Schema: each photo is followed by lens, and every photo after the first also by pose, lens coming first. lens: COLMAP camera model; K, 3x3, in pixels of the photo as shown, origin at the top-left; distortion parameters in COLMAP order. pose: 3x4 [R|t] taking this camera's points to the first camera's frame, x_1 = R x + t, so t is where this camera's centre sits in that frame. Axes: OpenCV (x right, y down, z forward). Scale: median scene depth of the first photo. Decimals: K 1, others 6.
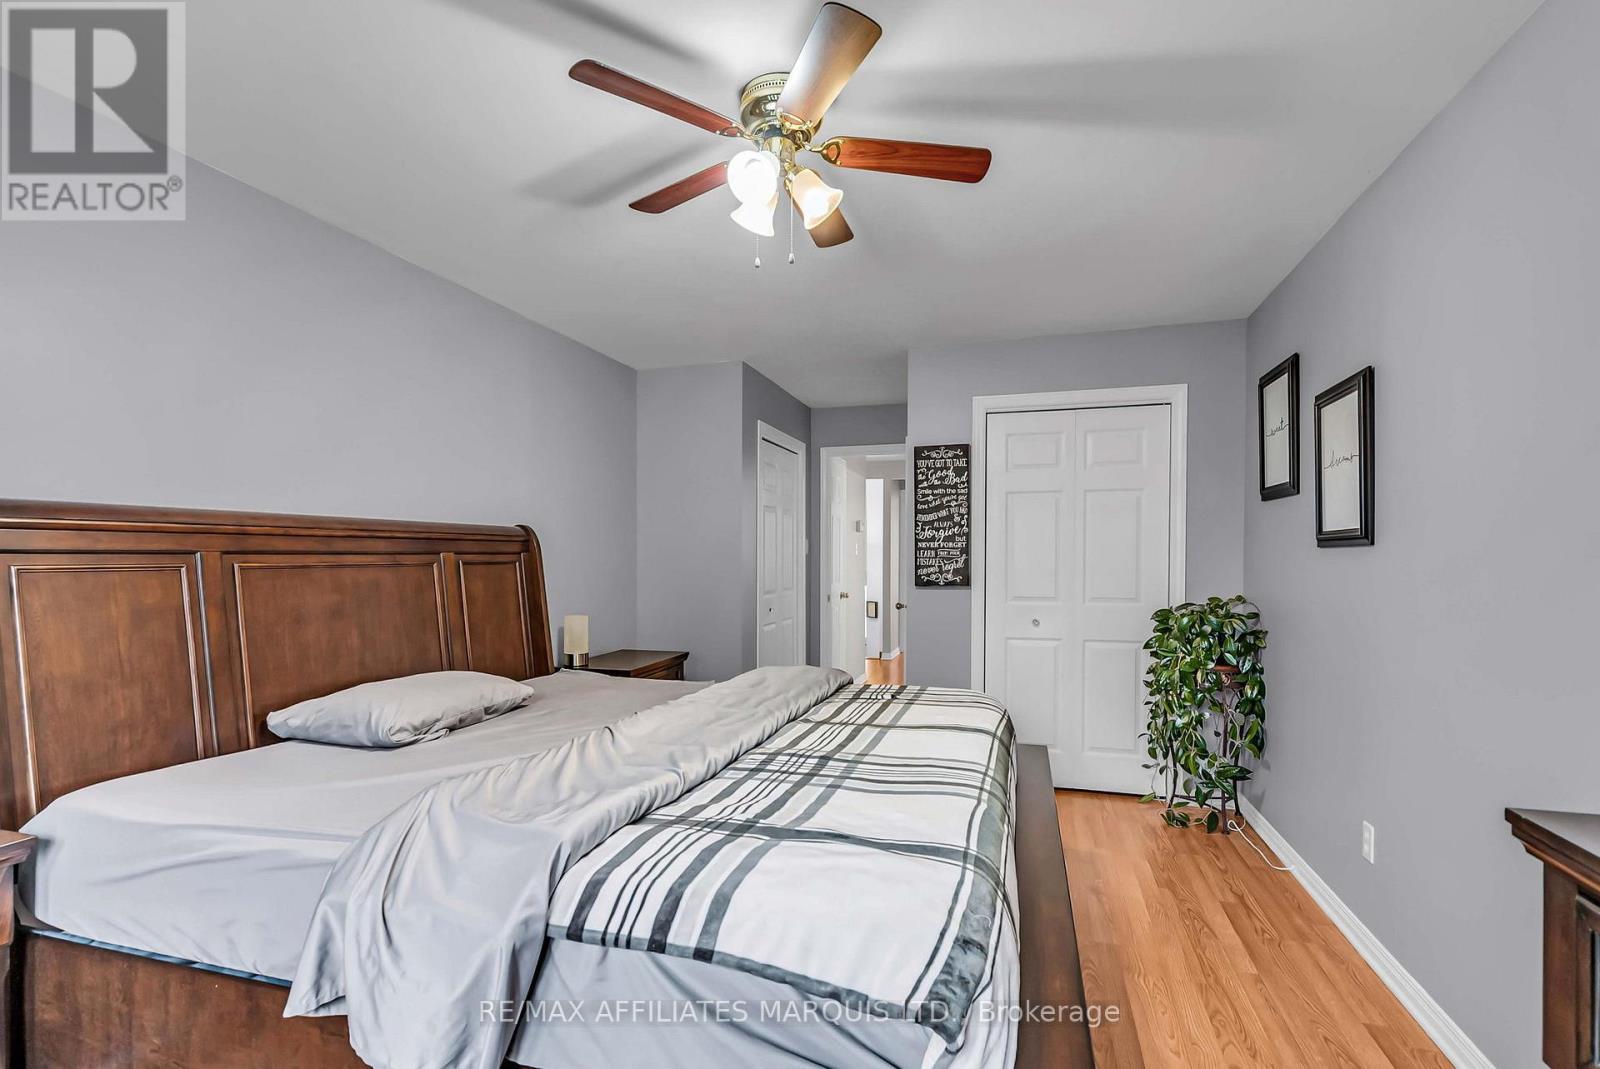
lens RADIAL K [[752.5, 0, 800.0], [0, 752.5, 523.0], [0, 0, 1]] dist [-0.000856, 0.000184]
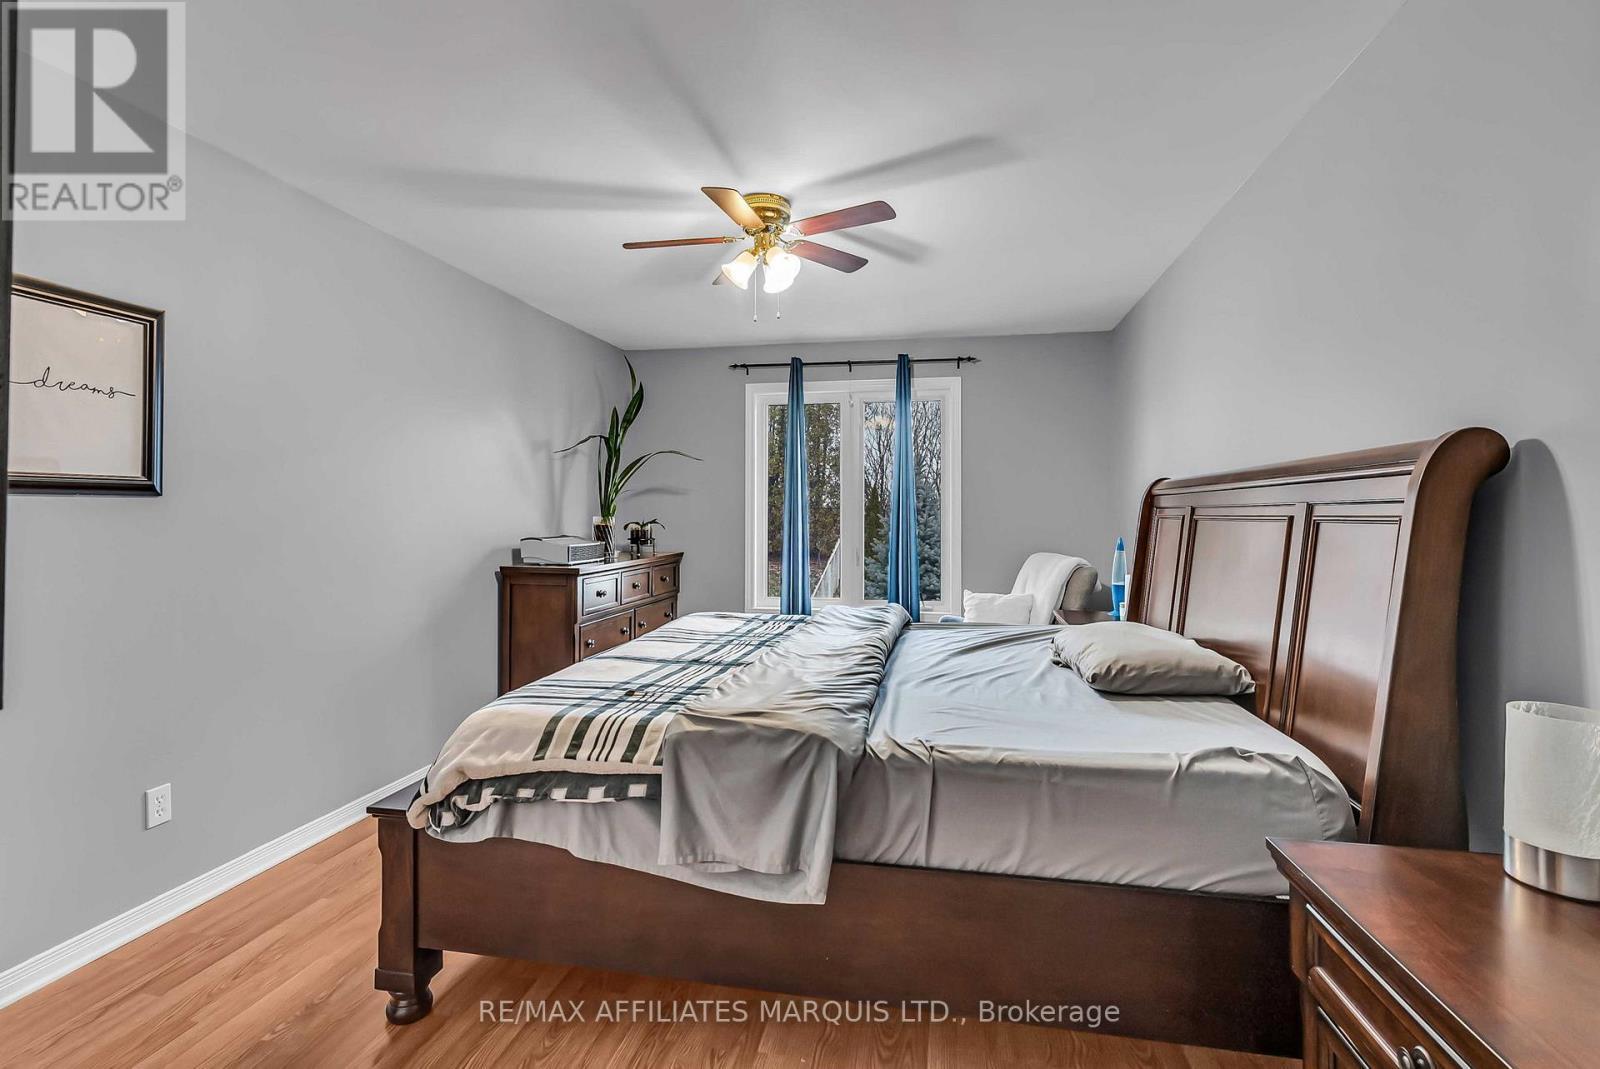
lens RADIAL K [[752.5, 0, 800.0], [0, 752.5, 523.0], [0, 0, 1]] dist [-0.000856, 0.000184]
pose [[-0.994458, -0.005397, -0.104993, 0.047975], [-0.002187, 0.999527, -0.030669, 0.097373], [0.105108, -0.030269, -0.994000, 2.140393]]
